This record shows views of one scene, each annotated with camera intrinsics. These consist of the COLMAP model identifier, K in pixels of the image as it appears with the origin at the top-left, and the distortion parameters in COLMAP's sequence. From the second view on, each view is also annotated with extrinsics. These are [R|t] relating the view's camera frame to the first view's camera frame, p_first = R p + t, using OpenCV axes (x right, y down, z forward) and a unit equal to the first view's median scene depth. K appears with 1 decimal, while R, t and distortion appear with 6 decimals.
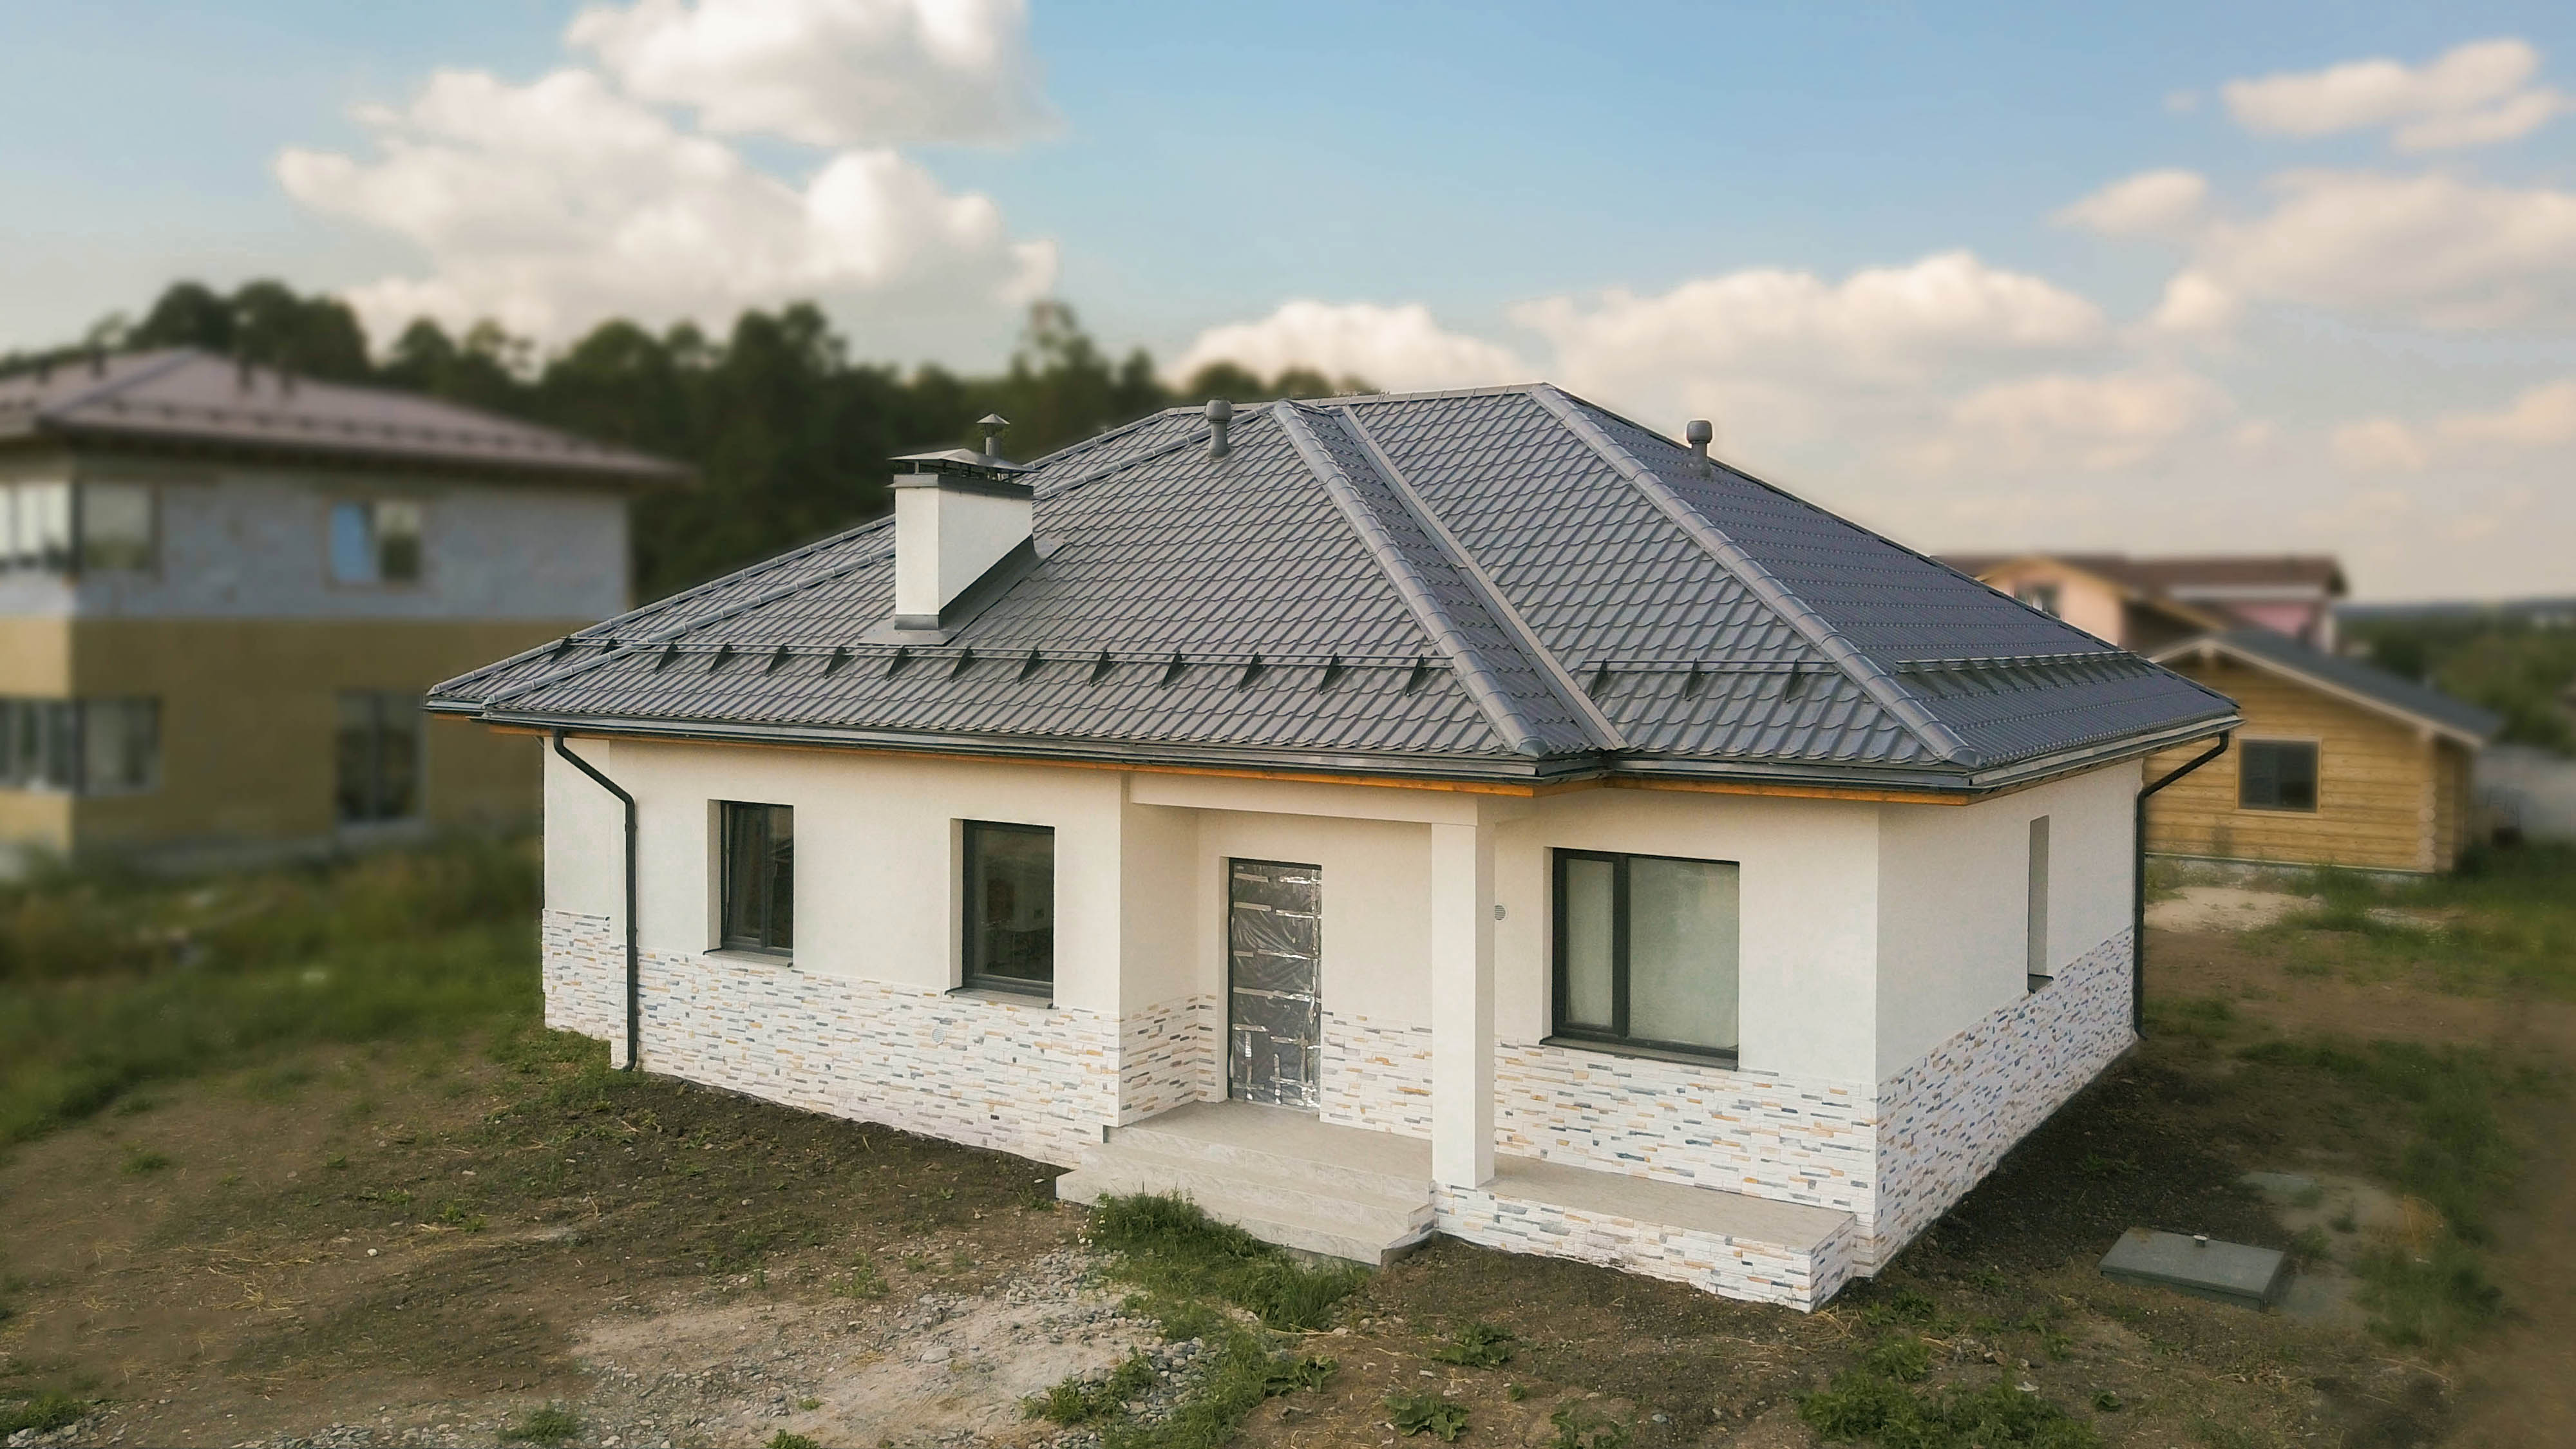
lens RADIAL K [[1992.4, 0, 1274.7], [0, 1992.4, 704.6], [0, 0, 1]] dist [-0.016098, 0.013084]
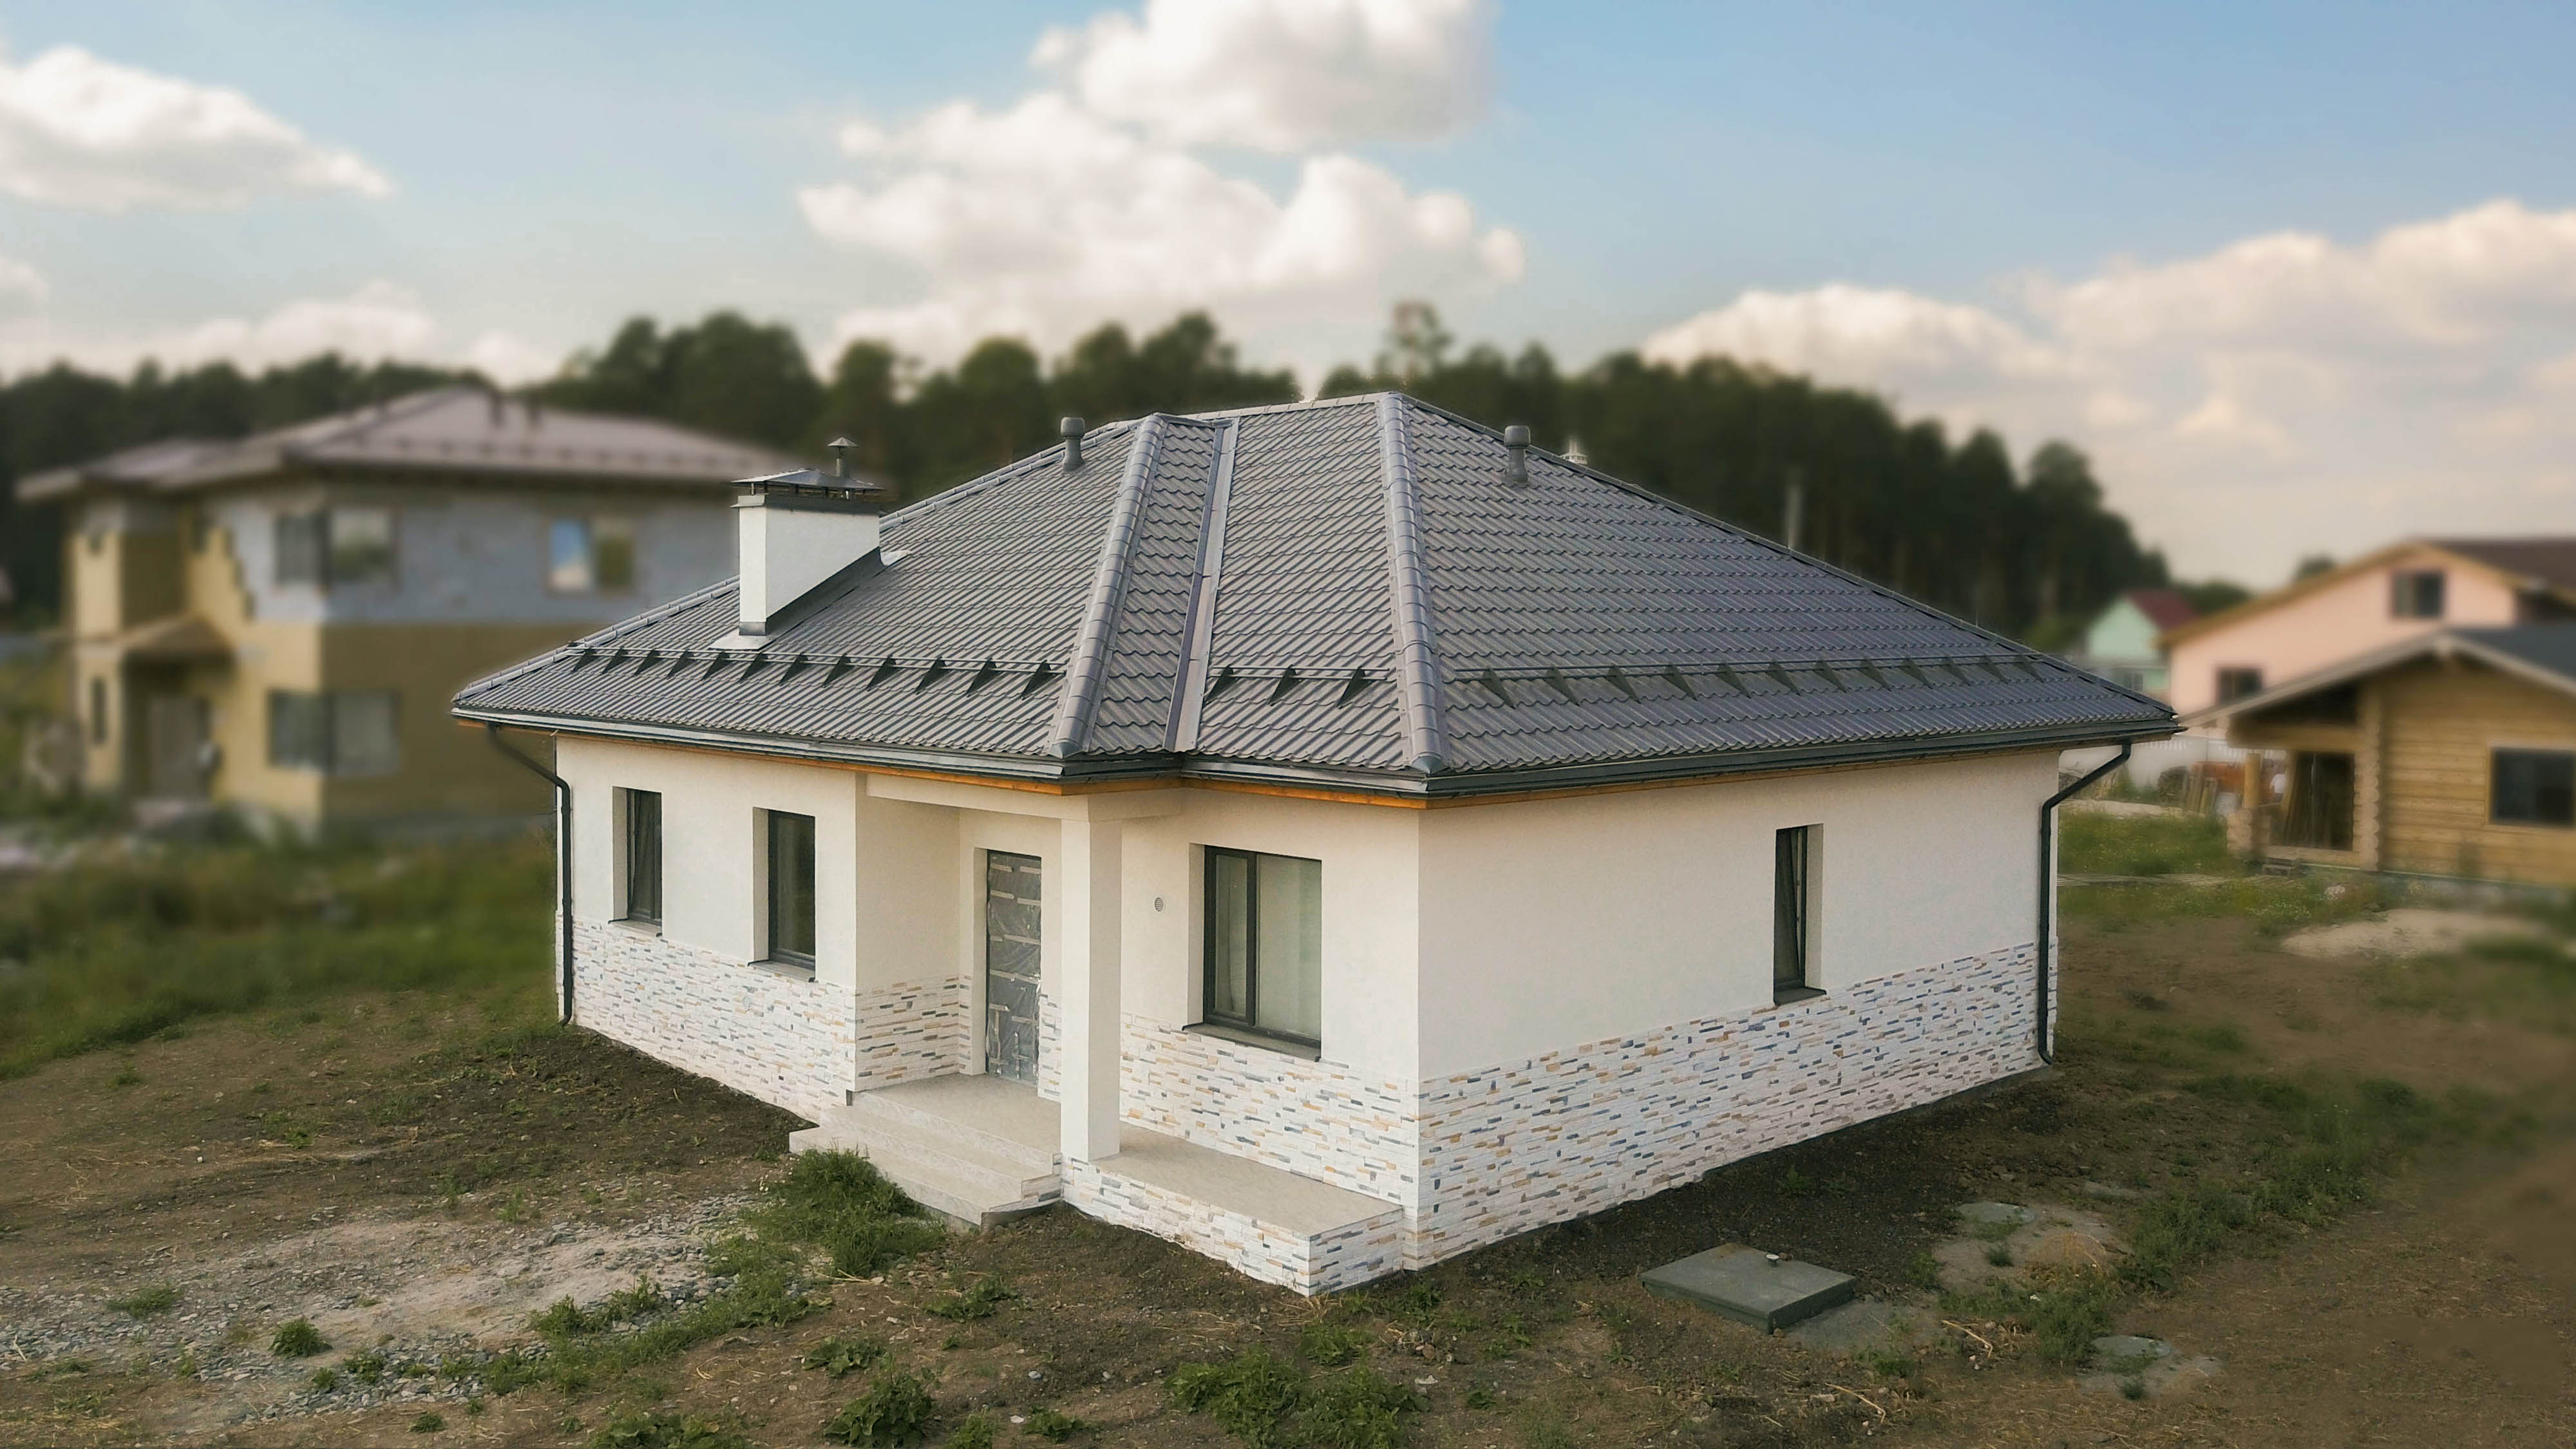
lens RADIAL K [[1992.4, 0, 1298.4], [0, 1992.4, 734.0], [0, 0, 1]] dist [-0.016098, 0.013084]
pose [[0.972352, 0.008908, -0.233350, 0.390713], [-0.004835, 0.999826, 0.018020, -0.004728], [0.233470, -0.016393, 0.972226, -0.003727]]
